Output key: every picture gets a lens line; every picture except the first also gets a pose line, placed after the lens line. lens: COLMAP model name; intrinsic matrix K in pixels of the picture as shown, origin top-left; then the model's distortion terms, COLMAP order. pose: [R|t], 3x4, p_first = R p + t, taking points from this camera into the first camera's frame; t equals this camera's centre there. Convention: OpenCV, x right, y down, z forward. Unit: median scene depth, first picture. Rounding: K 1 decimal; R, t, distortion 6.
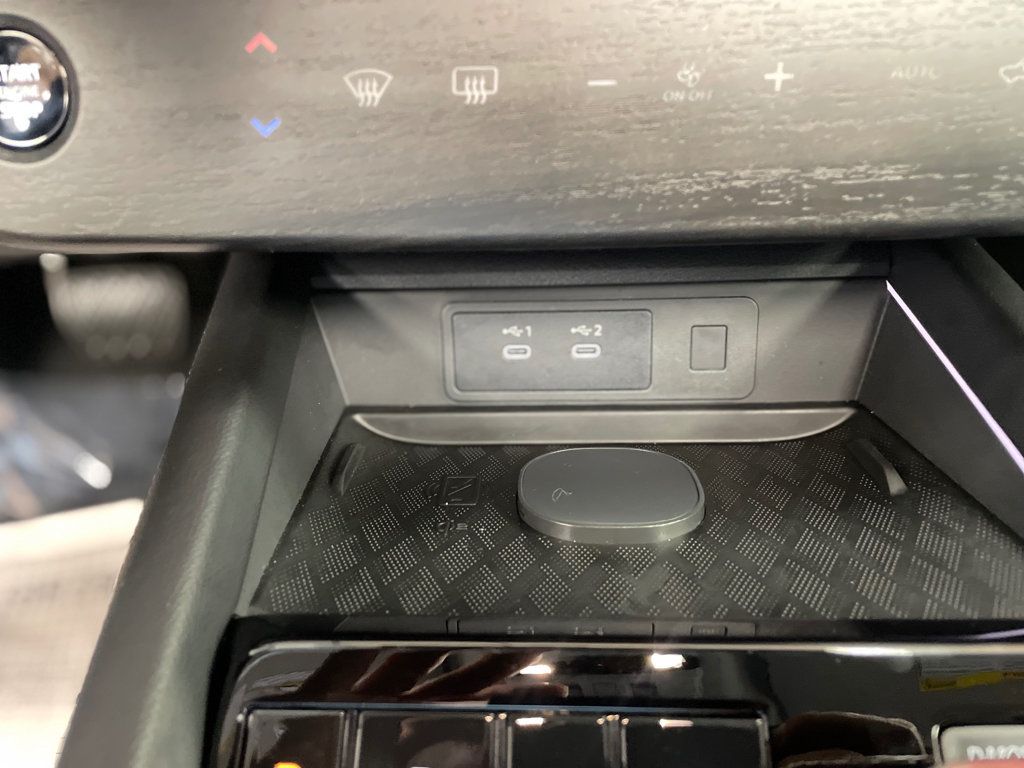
lens RADIAL K [[775.2, 0, 520.1], [0, 775.2, 380.3], [0, 0, 1]] dist [0.059329, -0.087714]
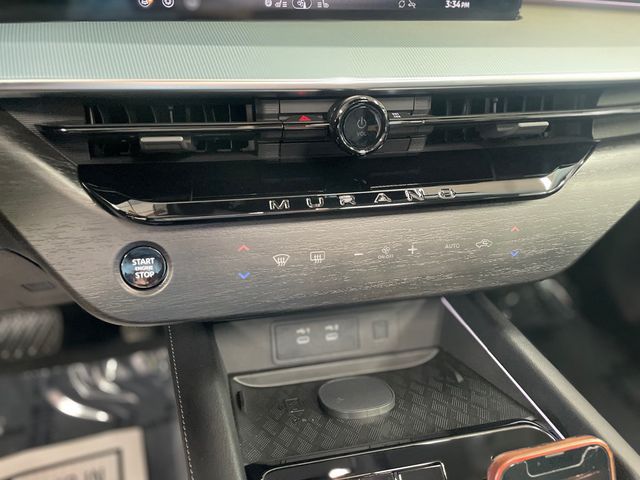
lens RADIAL K [[484.5, 0, 325.1], [0, 484.5, 237.7], [0, 0, 1]] dist [0.059329, -0.087714]
pose [[0.963806, -0.054548, 0.260963, -0.383141], [0.102086, 0.979751, -0.172240, -0.100778], [-0.246283, 0.192647, 0.949859, -0.576475]]
